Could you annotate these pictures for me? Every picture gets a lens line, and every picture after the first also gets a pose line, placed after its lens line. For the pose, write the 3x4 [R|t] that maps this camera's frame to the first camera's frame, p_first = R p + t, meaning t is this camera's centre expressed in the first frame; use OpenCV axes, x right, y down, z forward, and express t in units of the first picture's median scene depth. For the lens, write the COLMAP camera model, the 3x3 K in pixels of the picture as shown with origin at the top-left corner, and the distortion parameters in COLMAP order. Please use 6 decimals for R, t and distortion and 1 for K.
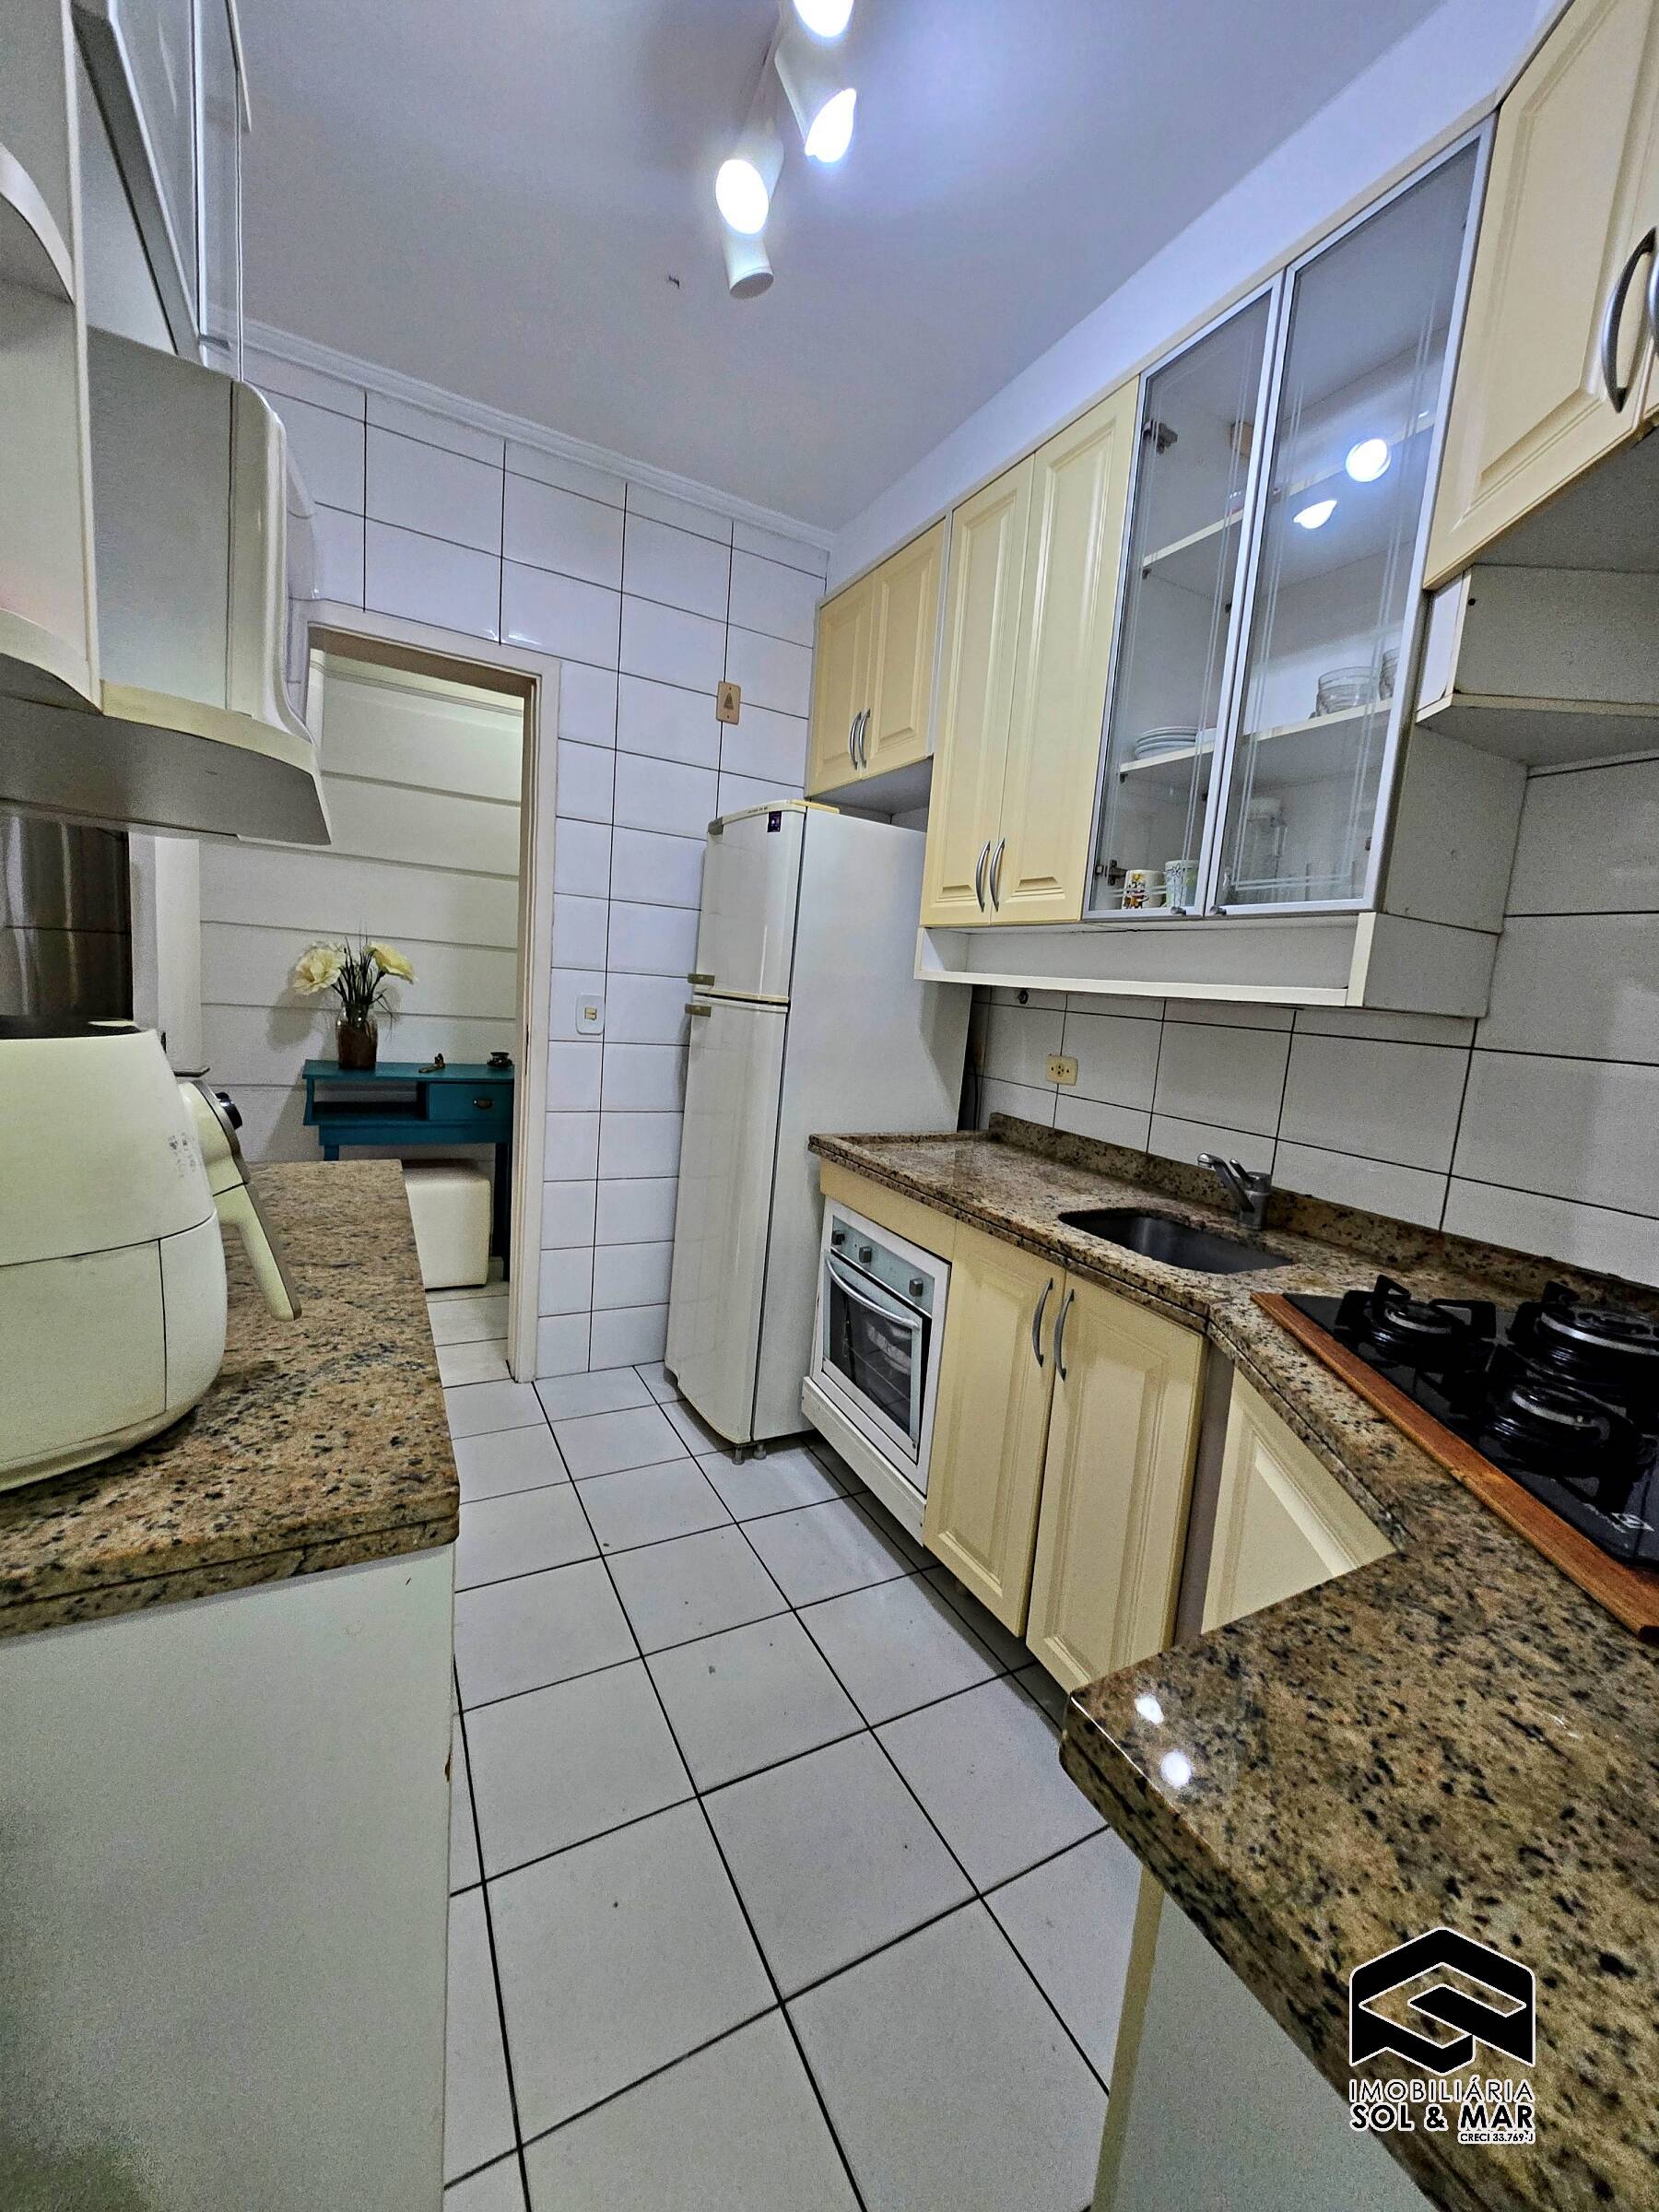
lens RADIAL K [[879.0, 0, 834.5], [0, 879.0, 1098.8], [0, 0, 1]] dist [0.003437, 0.000225]
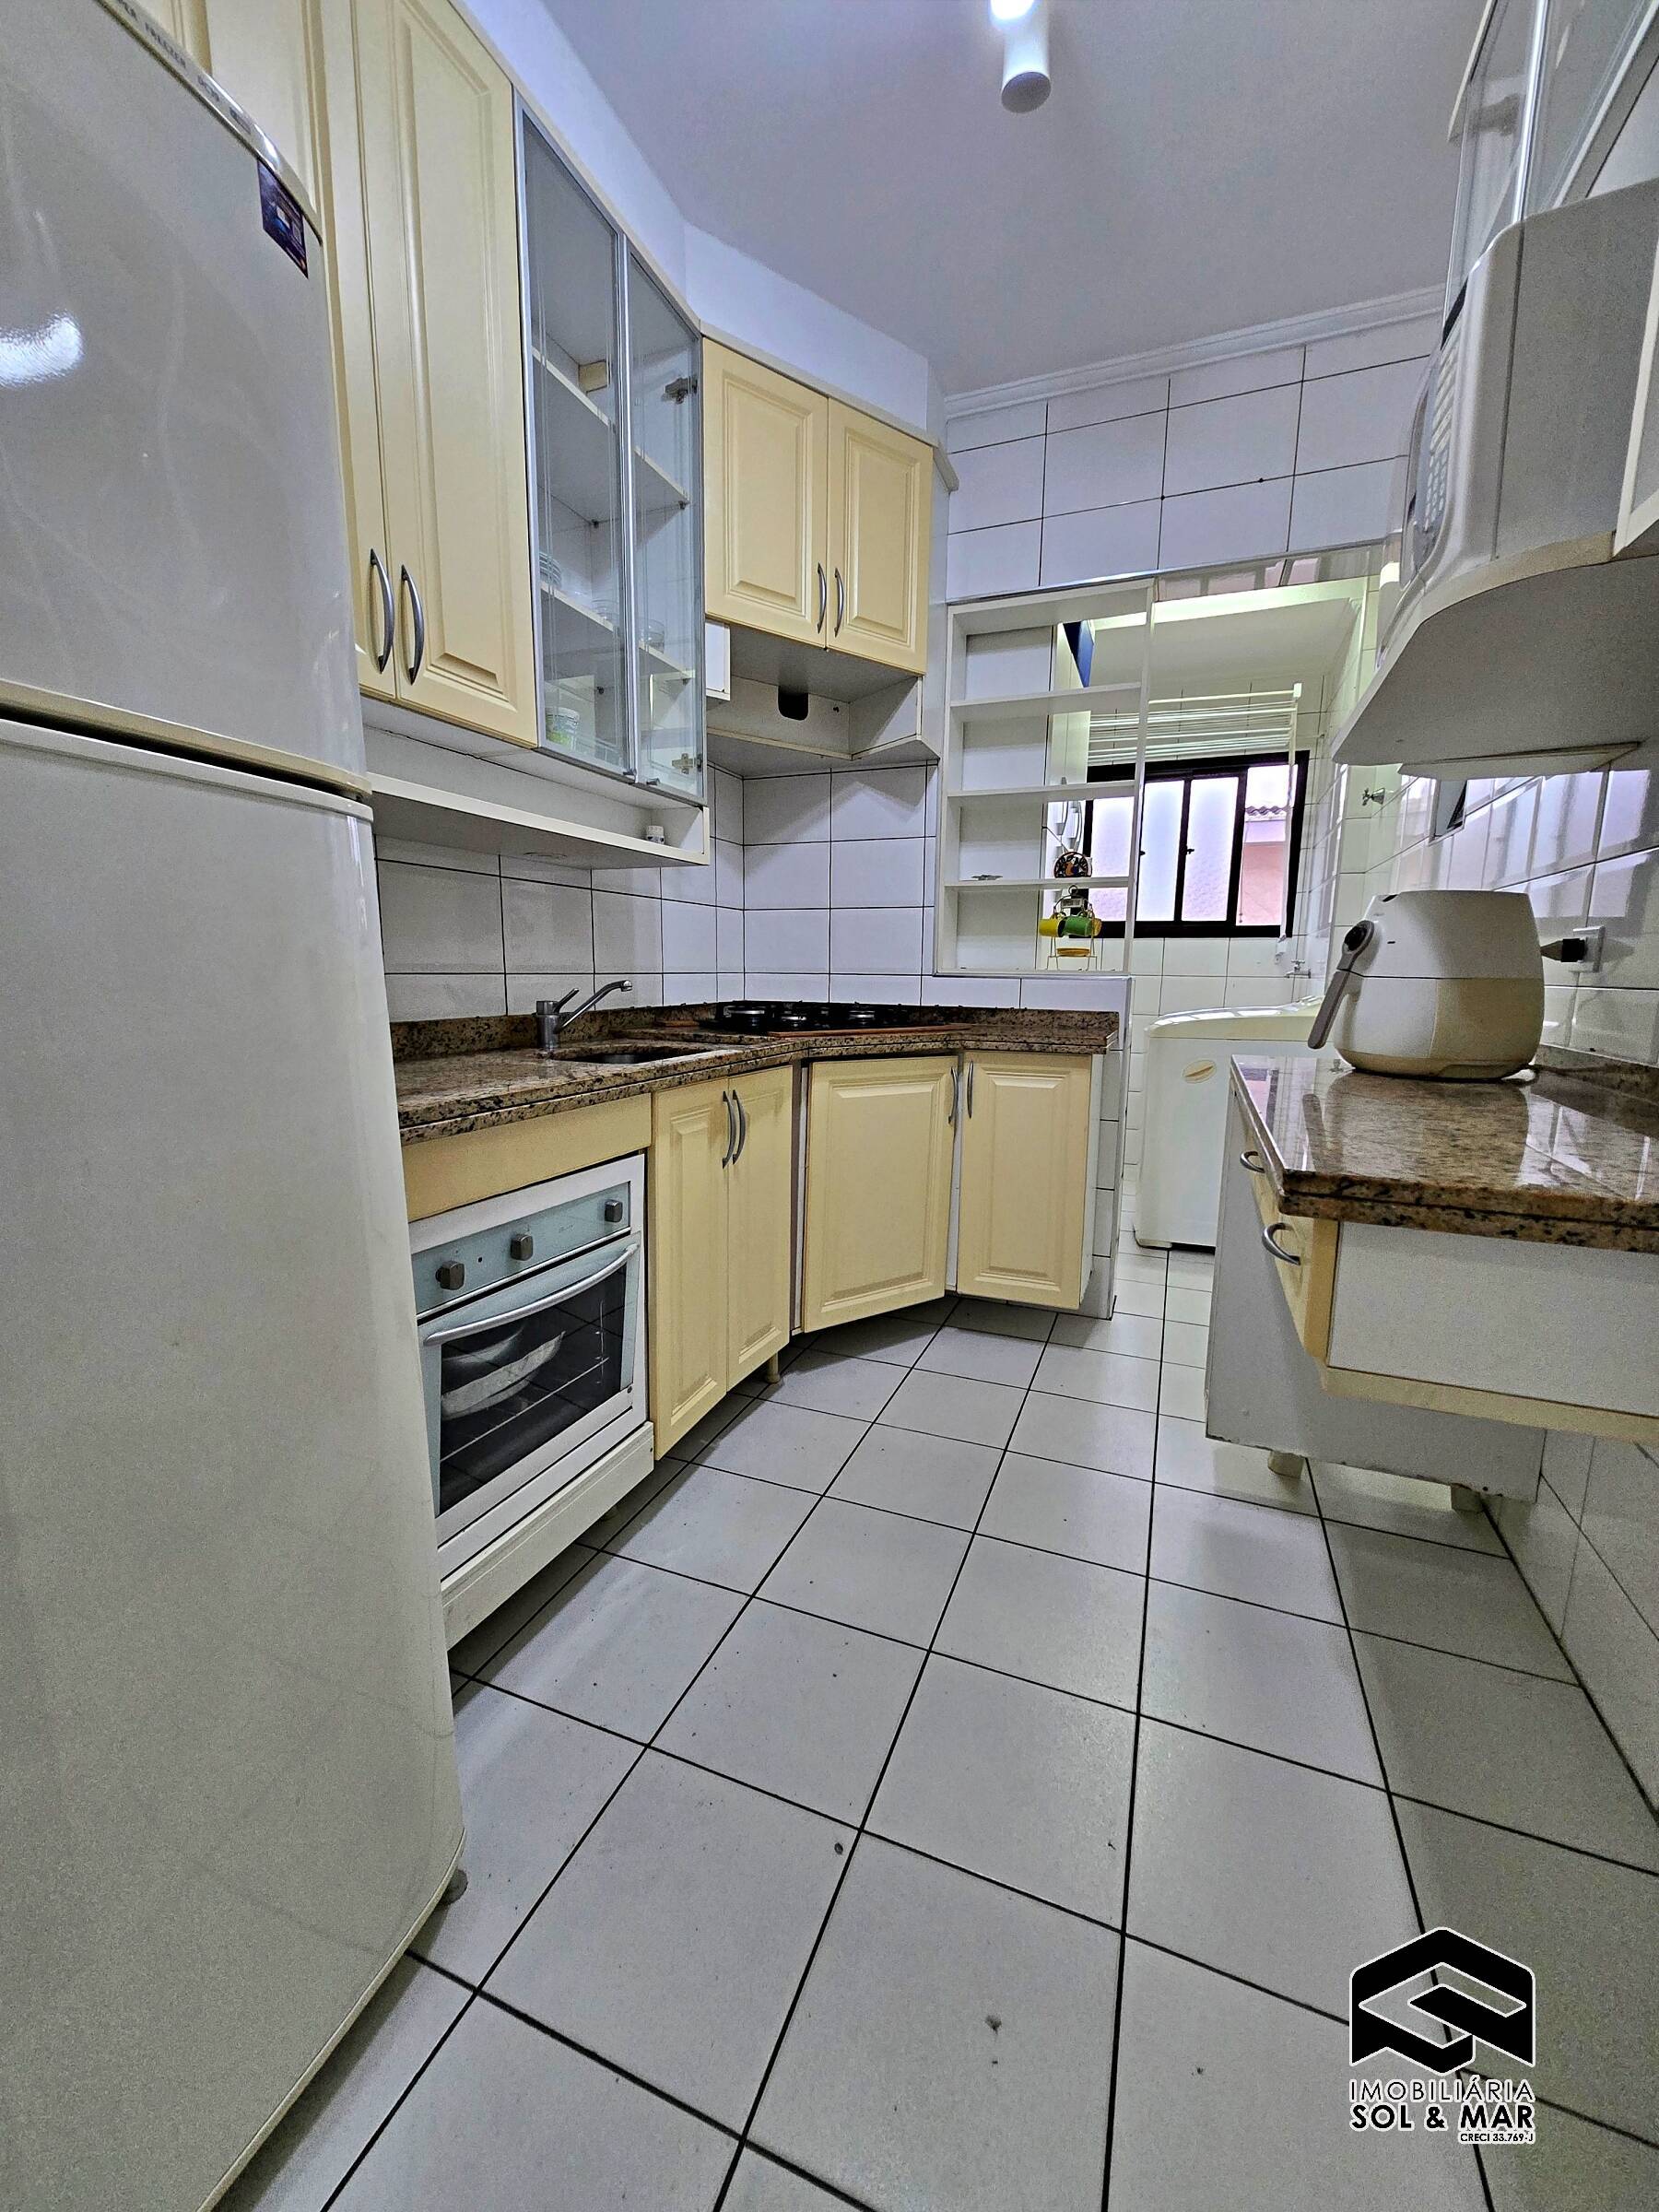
lens RADIAL K [[879.0, 0, 827.7], [0, 879.0, 1113.1], [0, 0, 1]] dist [0.003437, 0.000225]
pose [[-0.629538, -0.209950, 0.748066, -0.613525], [0.046282, 0.950957, 0.305841, -0.104782], [-0.775590, 0.227161, -0.588947, 1.319412]]
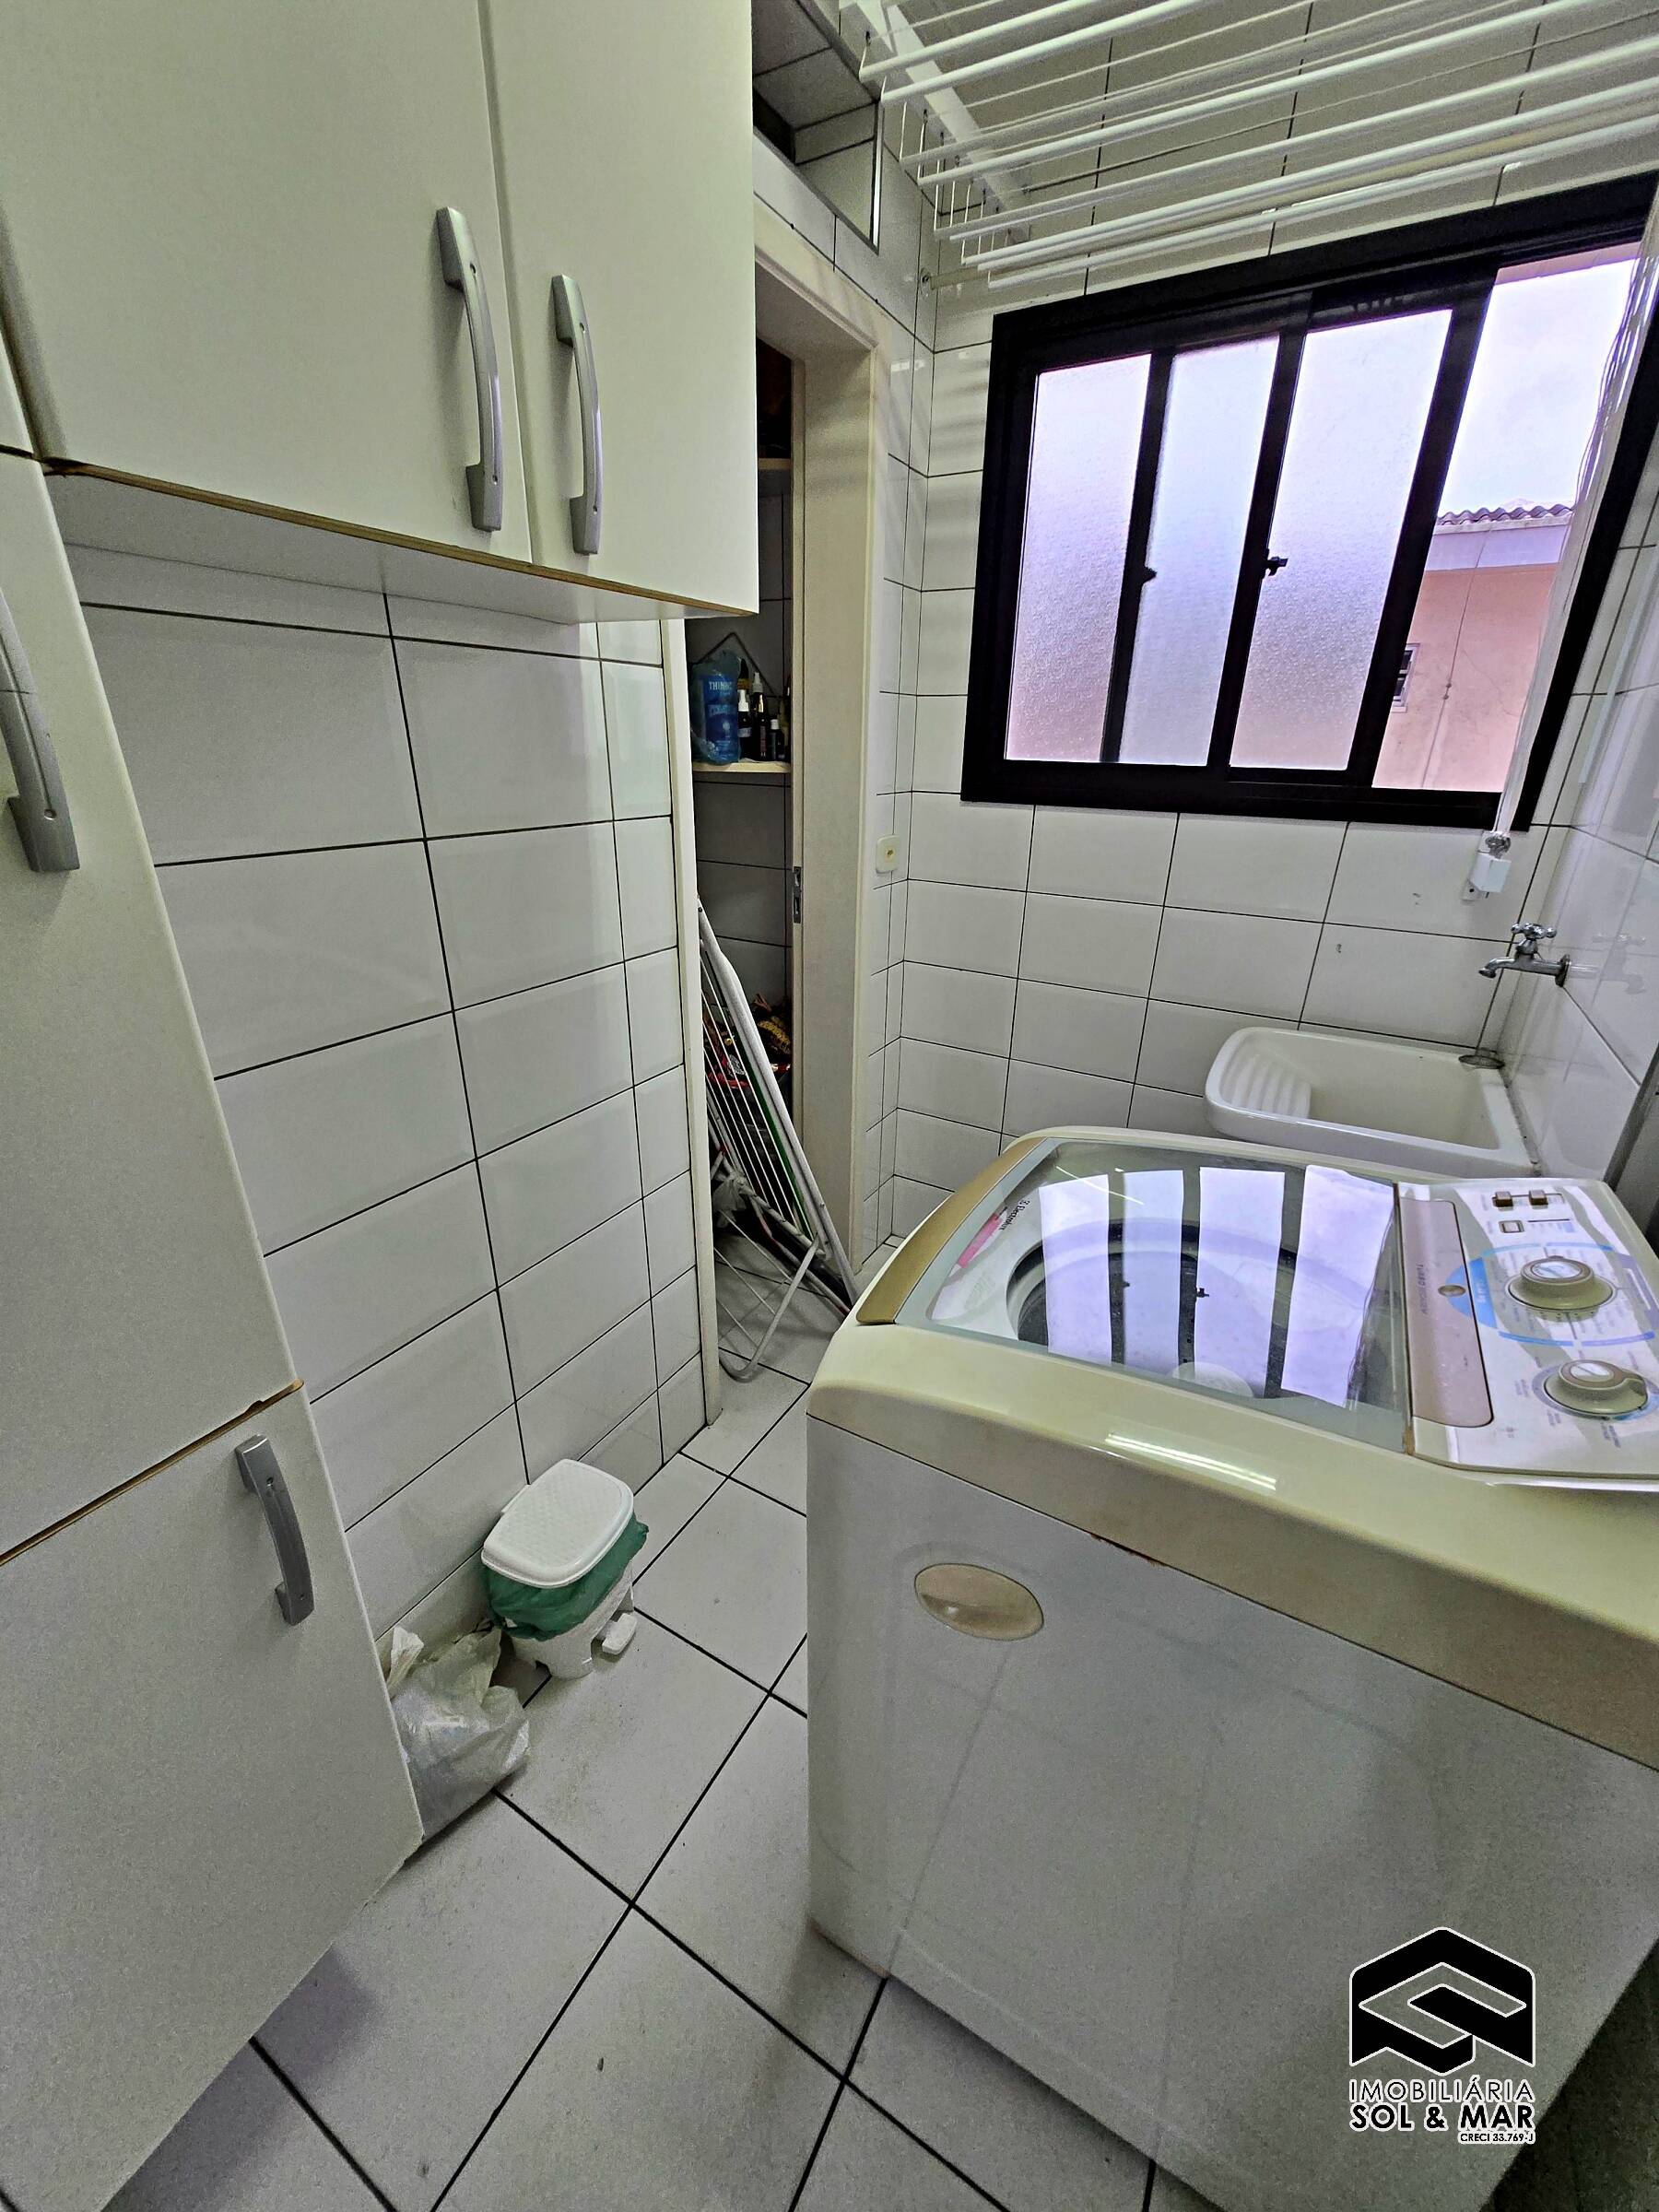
lens RADIAL K [[879.0, 0, 840.3], [0, 879.0, 1097.6], [0, 0, 1]] dist [0.003437, 0.000225]
pose [[-0.506028, -0.409645, 0.759030, -0.510944], [0.066593, 0.858835, 0.507906, -0.092342], [-0.859942, 0.307561, -0.407315, 1.093635]]
